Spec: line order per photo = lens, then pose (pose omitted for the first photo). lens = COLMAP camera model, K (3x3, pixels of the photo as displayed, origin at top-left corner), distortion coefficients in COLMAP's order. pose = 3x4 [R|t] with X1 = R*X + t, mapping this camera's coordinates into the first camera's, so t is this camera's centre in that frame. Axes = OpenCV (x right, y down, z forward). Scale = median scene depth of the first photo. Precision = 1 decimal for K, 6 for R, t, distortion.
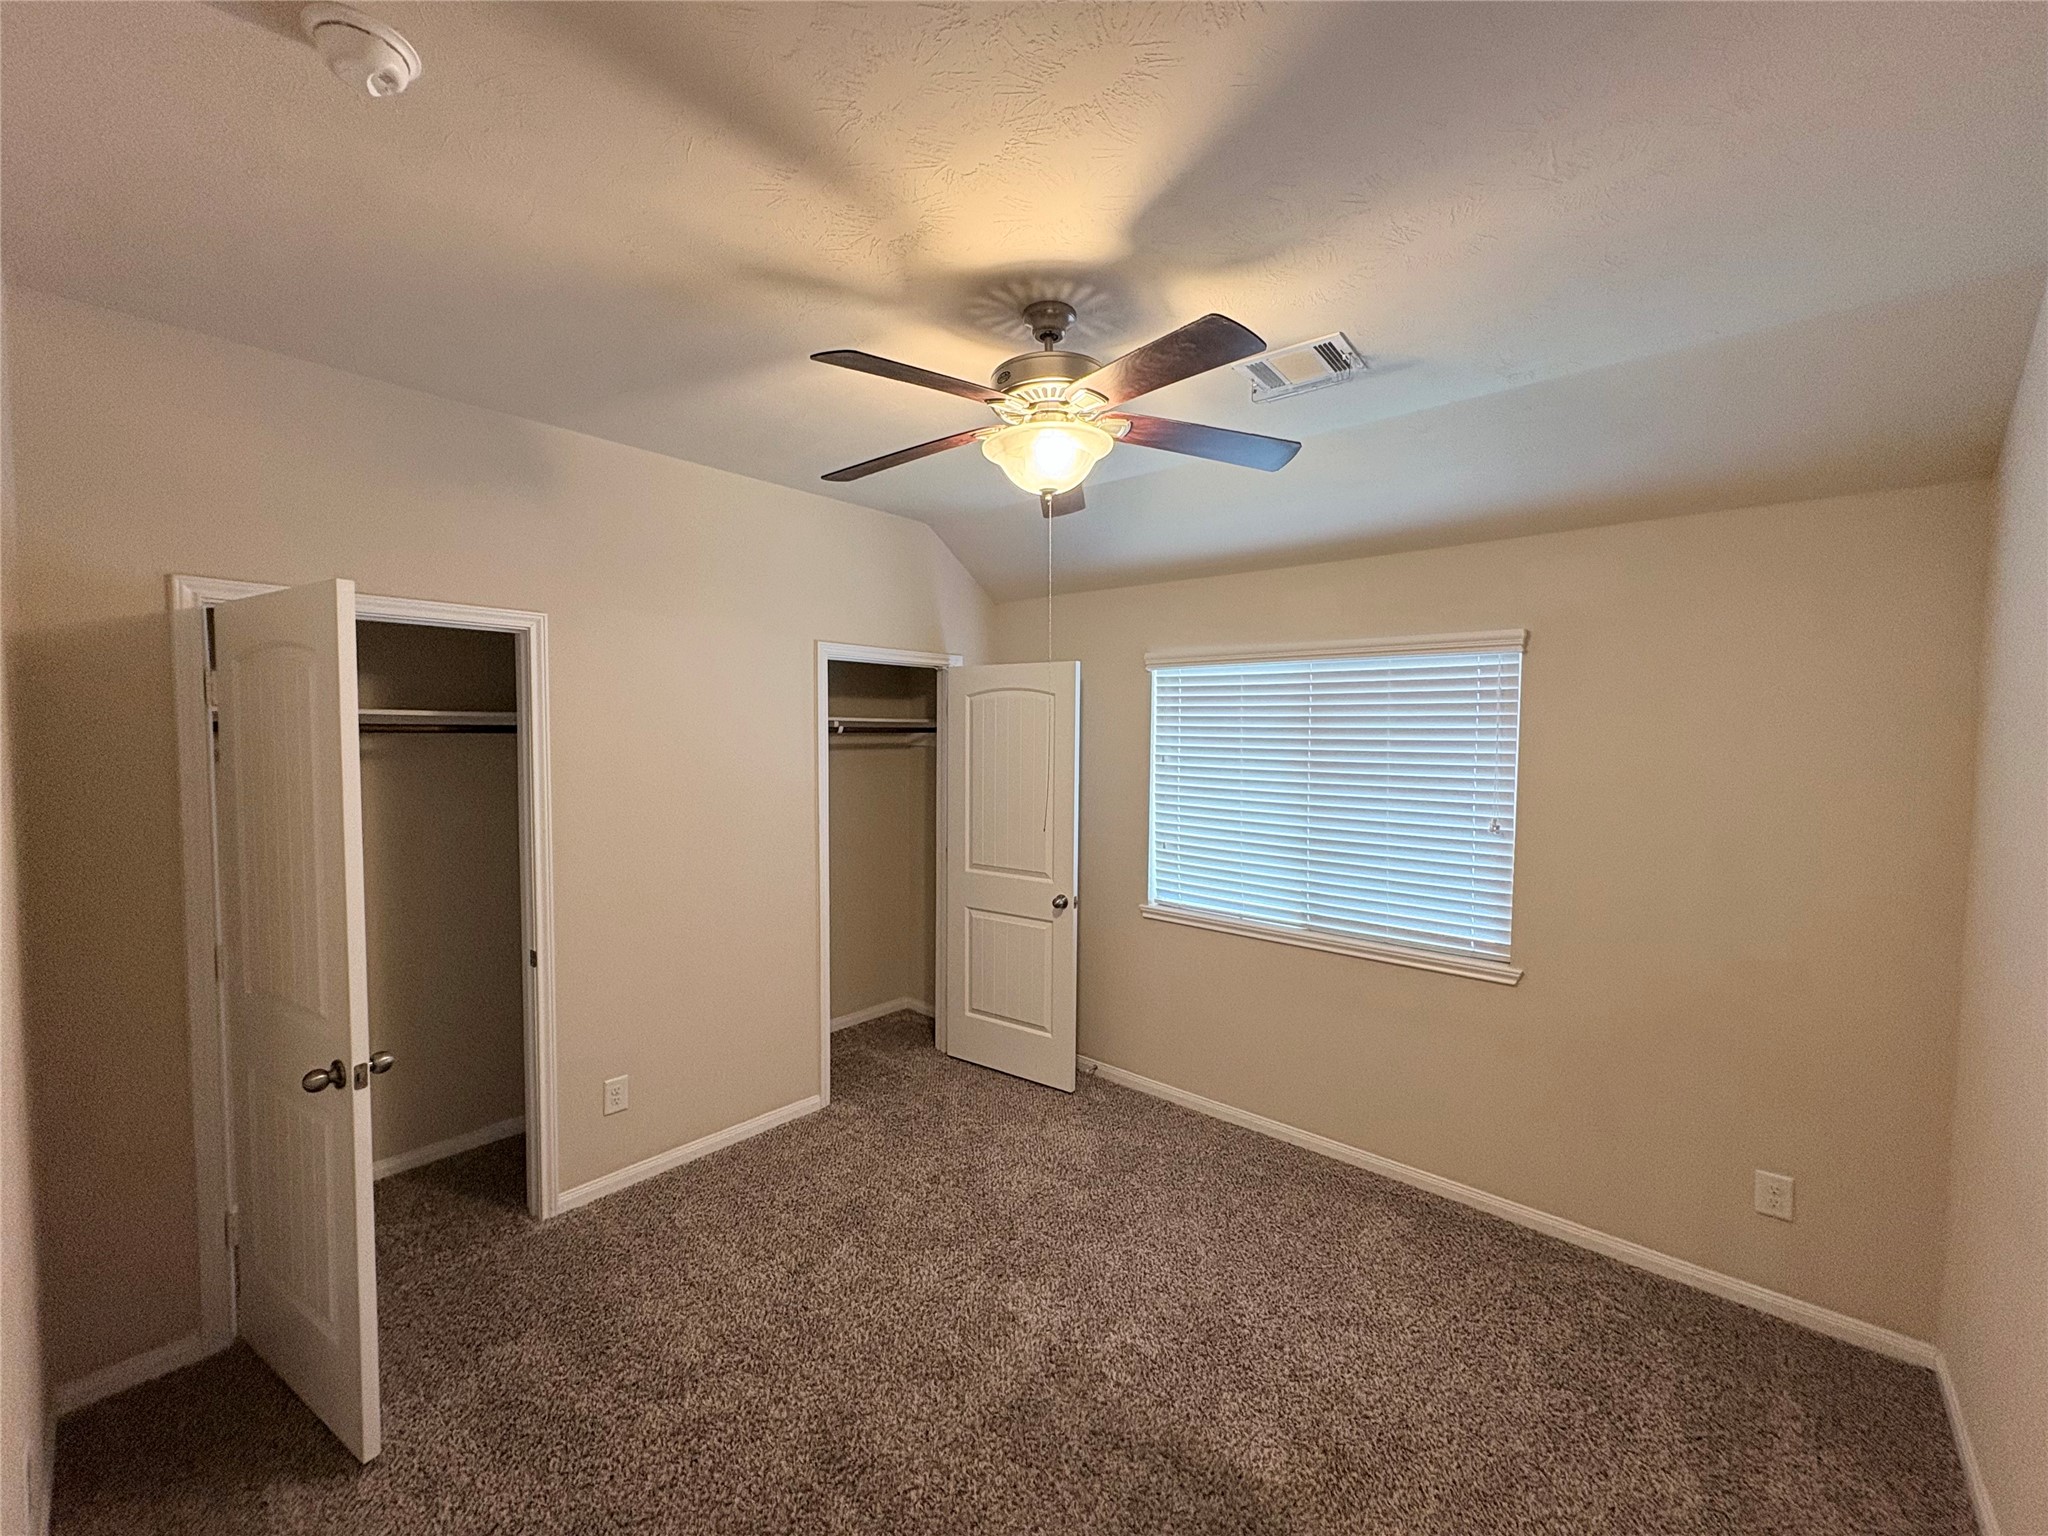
lens RADIAL K [[820.2, 0, 1022.6], [0, 820.2, 764.8], [0, 0, 1]] dist [0.002691, 0.000729]
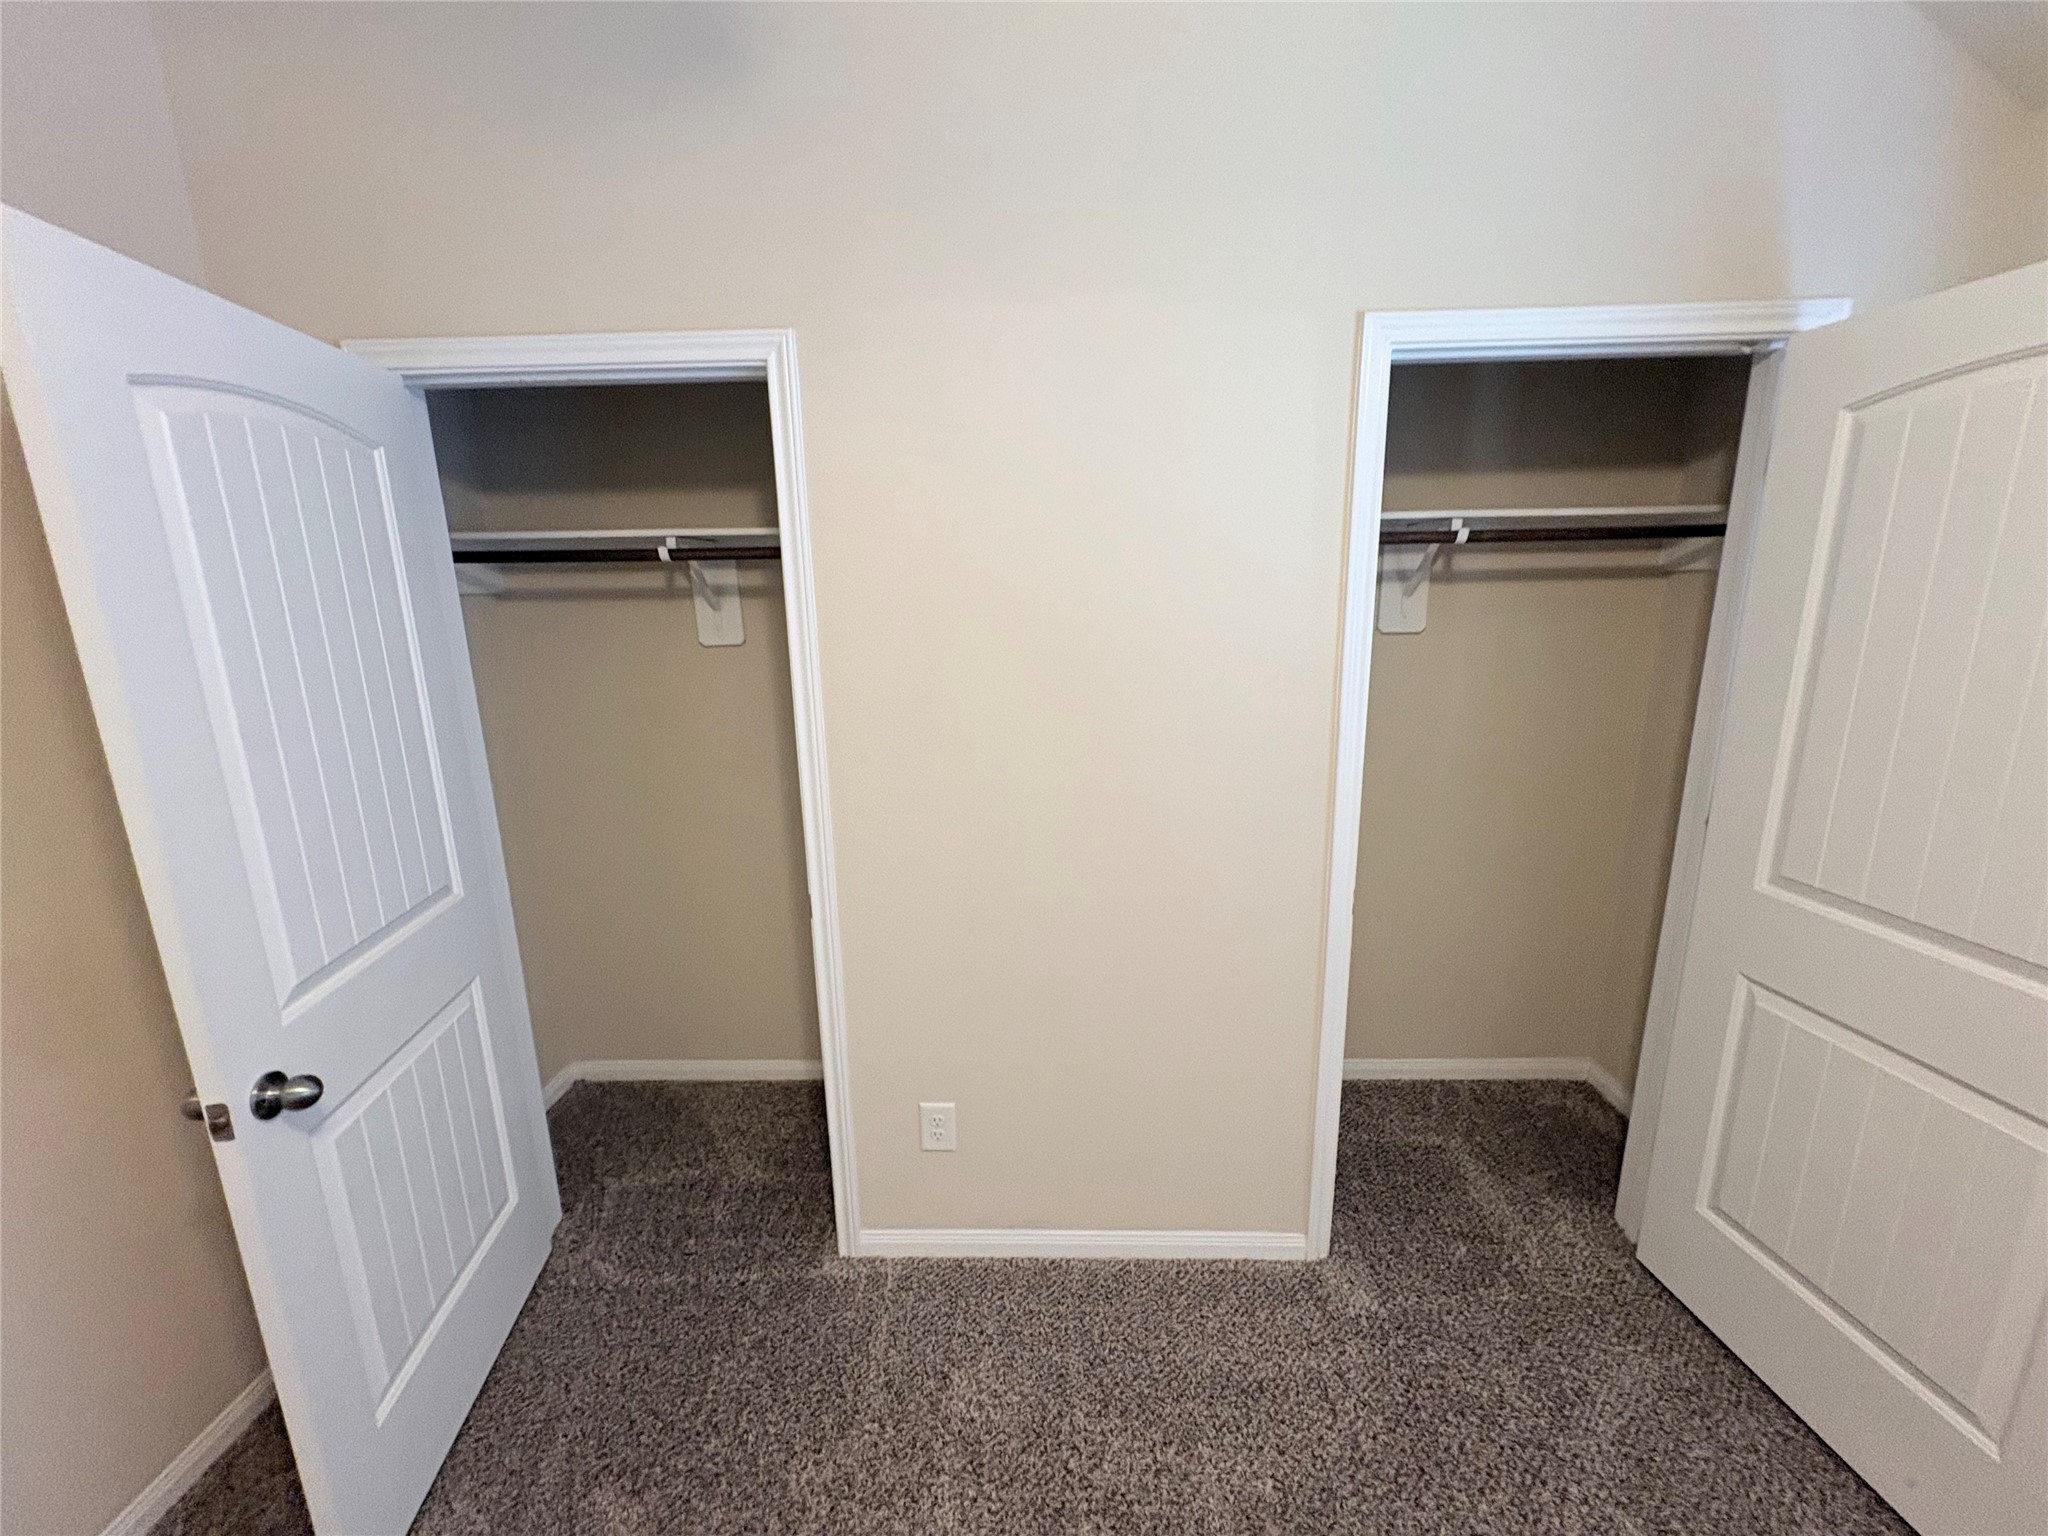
lens RADIAL K [[820.2, 0, 1022.6], [0, 820.2, 764.8], [0, 0, 1]] dist [0.002691, 0.000729]
pose [[0.642492, 0.148944, -0.751678, -0.007609], [-0.009653, 0.982424, 0.186416, 0.001329], [0.766231, -0.112515, 0.632637, 0.503702]]
